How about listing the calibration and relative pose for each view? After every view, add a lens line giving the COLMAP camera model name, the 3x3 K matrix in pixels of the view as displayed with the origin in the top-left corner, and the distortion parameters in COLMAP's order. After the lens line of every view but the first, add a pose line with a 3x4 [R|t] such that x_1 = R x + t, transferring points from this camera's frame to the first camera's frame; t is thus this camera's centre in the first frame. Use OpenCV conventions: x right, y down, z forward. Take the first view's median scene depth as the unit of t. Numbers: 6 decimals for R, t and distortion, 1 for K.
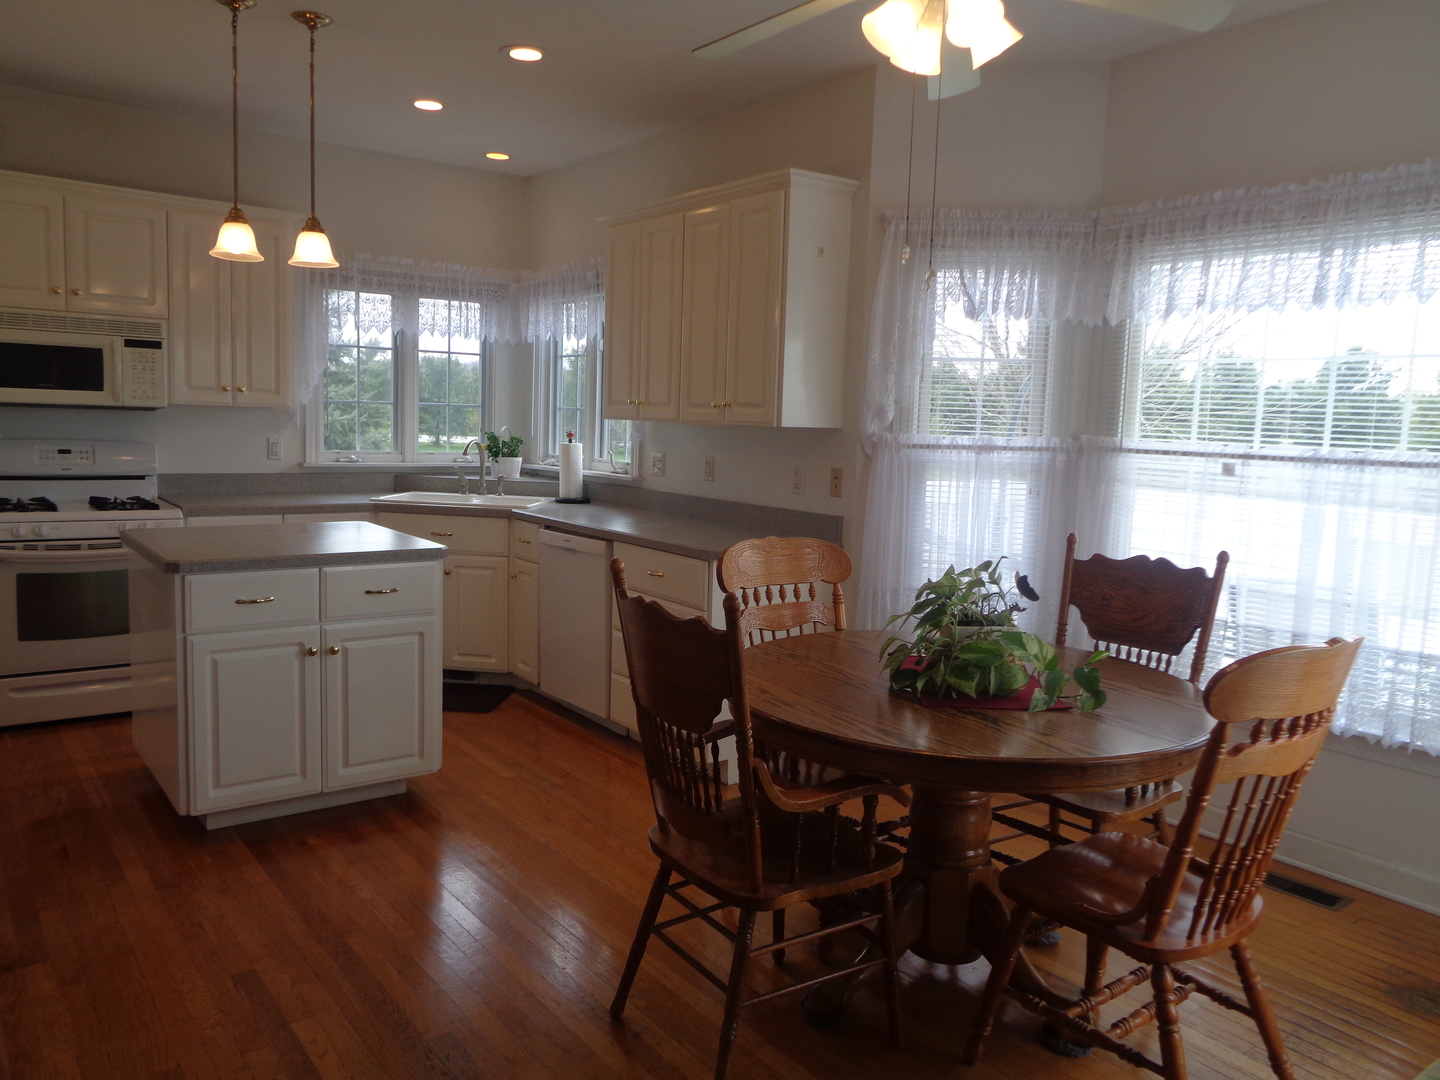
lens RADIAL K [[1091.1, 0, 722.9], [0, 1091.1, 531.0], [0, 0, 1]] dist [0.002366, 0.011058]
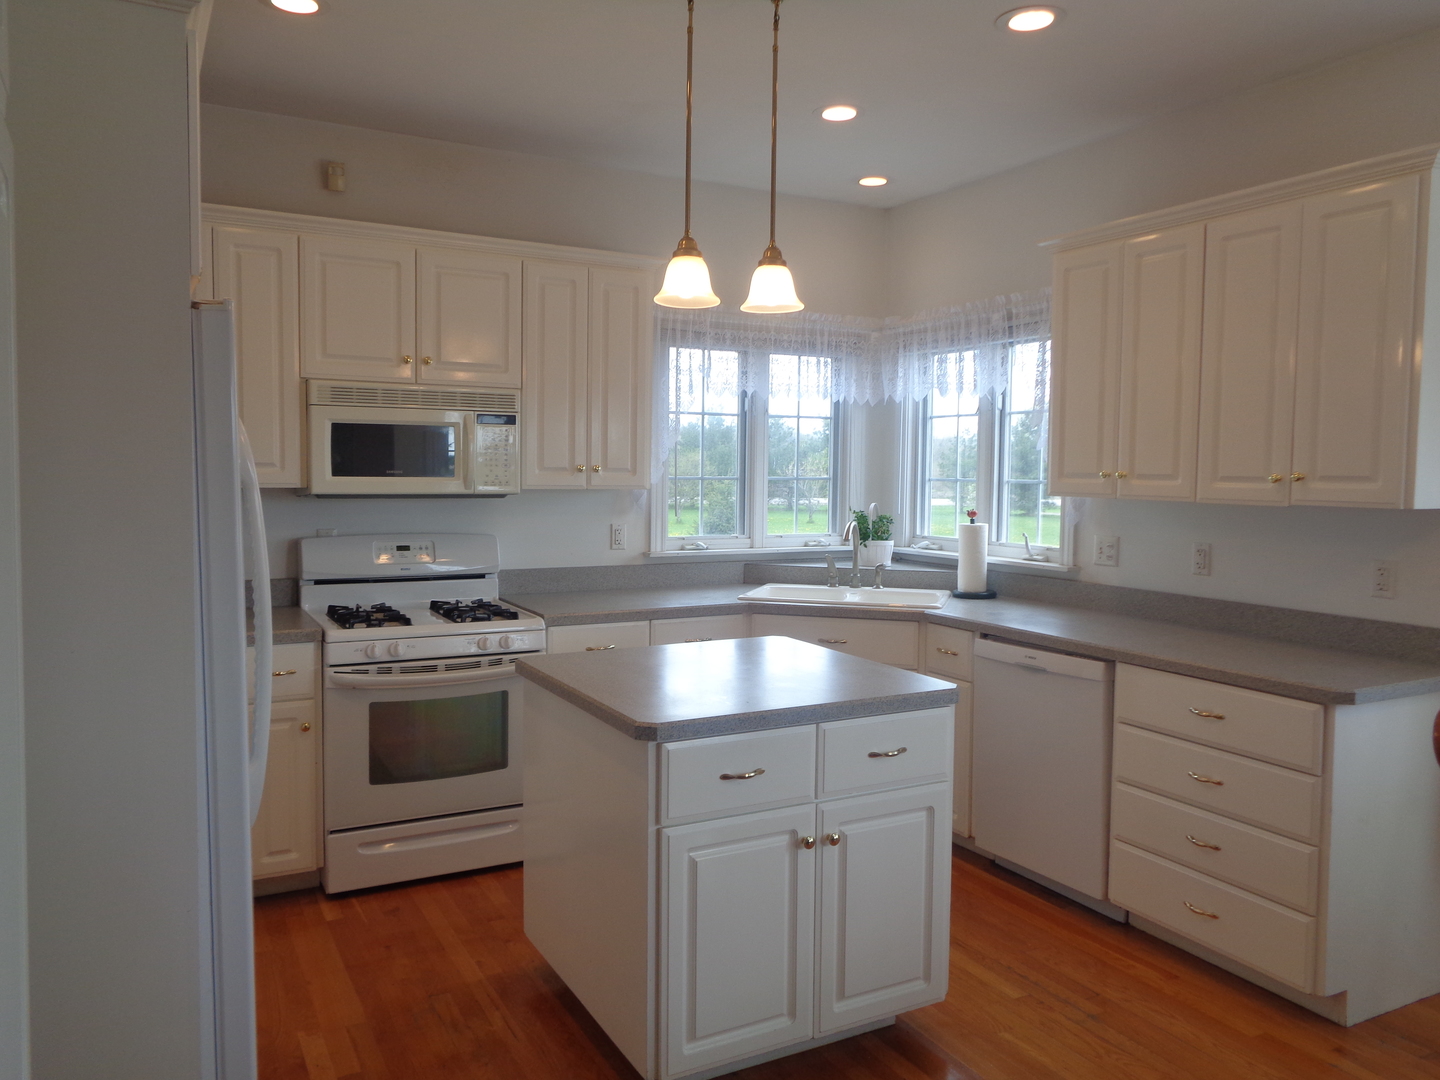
lens RADIAL K [[1091.1, 0, 726.3], [0, 1091.1, 532.6], [0, 0, 1]] dist [0.002366, 0.011058]
pose [[0.989314, -0.015460, -0.144976, -0.230455], [0.008375, 0.998746, -0.049351, -0.040610], [0.145557, 0.047609, 0.988204, 0.198871]]
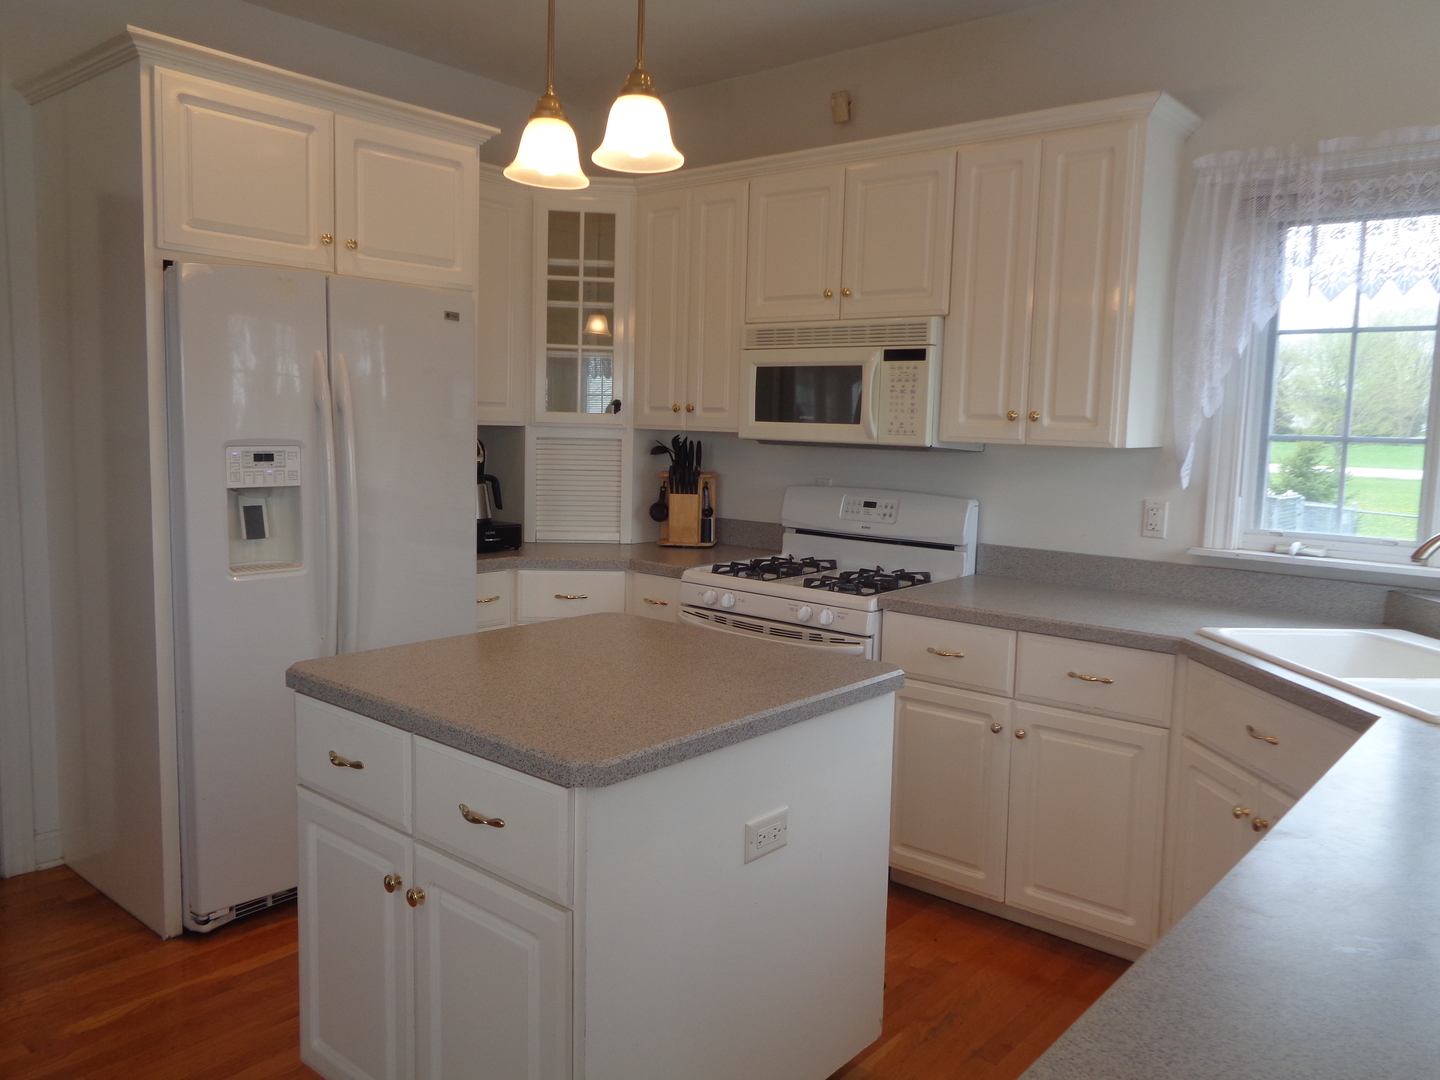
lens RADIAL K [[1091.1, 0, 721.7], [0, 1091.1, 540.2], [0, 0, 1]] dist [0.002366, 0.011058]
pose [[0.216099, 0.079903, -0.973096, 0.122398], [-0.121389, 0.991112, 0.054425, -0.076520], [0.968796, 0.106362, 0.223878, 0.726246]]
